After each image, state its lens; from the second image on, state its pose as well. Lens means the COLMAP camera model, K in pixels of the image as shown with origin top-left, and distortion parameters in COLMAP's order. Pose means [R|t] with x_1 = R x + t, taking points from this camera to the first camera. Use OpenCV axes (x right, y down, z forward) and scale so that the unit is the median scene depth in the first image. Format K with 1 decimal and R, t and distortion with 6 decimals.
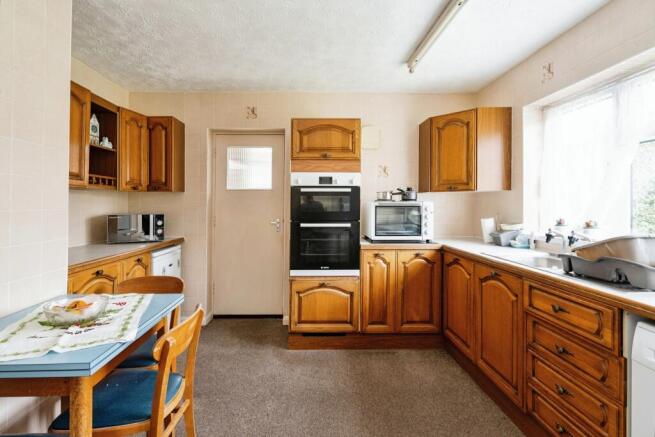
lens RADIAL K [[301.6, 0, 317.5], [0, 301.6, 203.8], [0, 0, 1]] dist [0.038101, -0.000433]
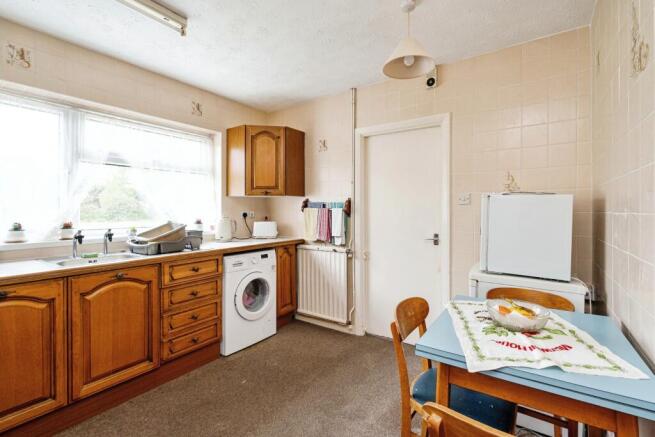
lens RADIAL K [[301.6, 0, 329.1], [0, 301.6, 217.6], [0, 0, 1]] dist [0.038101, -0.000433]
pose [[-0.798598, -0.011510, 0.601755, -0.793997], [0.002454, 0.999747, 0.022380, 0.023115], [-0.601860, 0.019349, -0.798367, 1.884996]]
